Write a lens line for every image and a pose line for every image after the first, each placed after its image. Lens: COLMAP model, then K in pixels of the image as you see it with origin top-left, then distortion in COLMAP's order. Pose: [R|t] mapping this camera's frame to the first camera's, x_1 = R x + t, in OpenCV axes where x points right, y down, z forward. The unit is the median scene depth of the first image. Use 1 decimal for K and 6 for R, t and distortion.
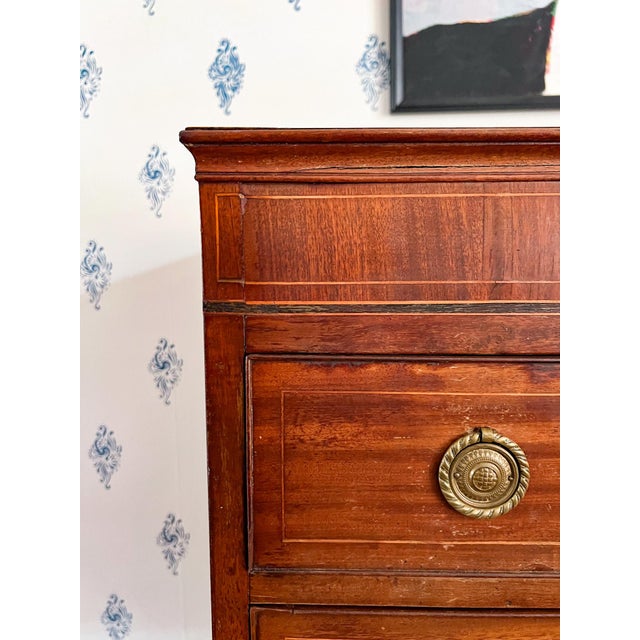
lens RADIAL K [[488.3, 0, 313.5], [0, 488.3, 320.0], [0, 0, 1]] dist [0.045661, -0.061894]
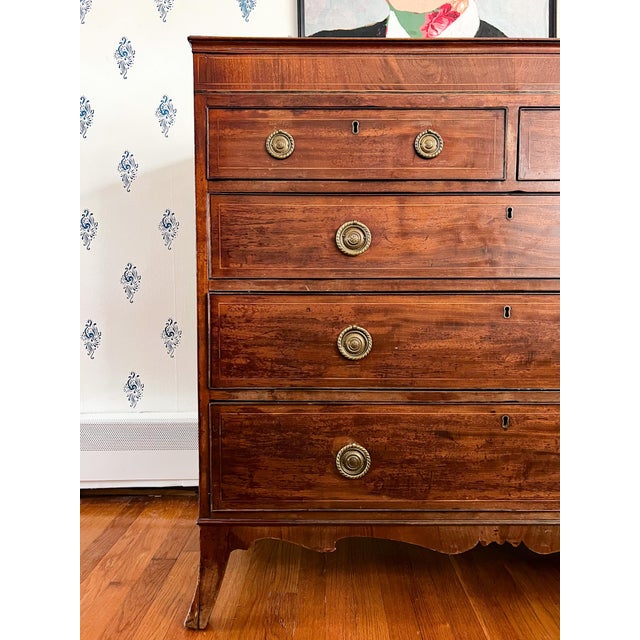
lens RADIAL K [[488.3, 0, 314.6], [0, 488.3, 321.0], [0, 0, 1]] dist [0.045661, -0.061894]
pose [[0.999525, 0.003399, 0.030630, 0.166312], [-0.001641, 0.998360, -0.057231, 0.579388], [-0.030775, 0.057153, 0.997891, -0.757960]]
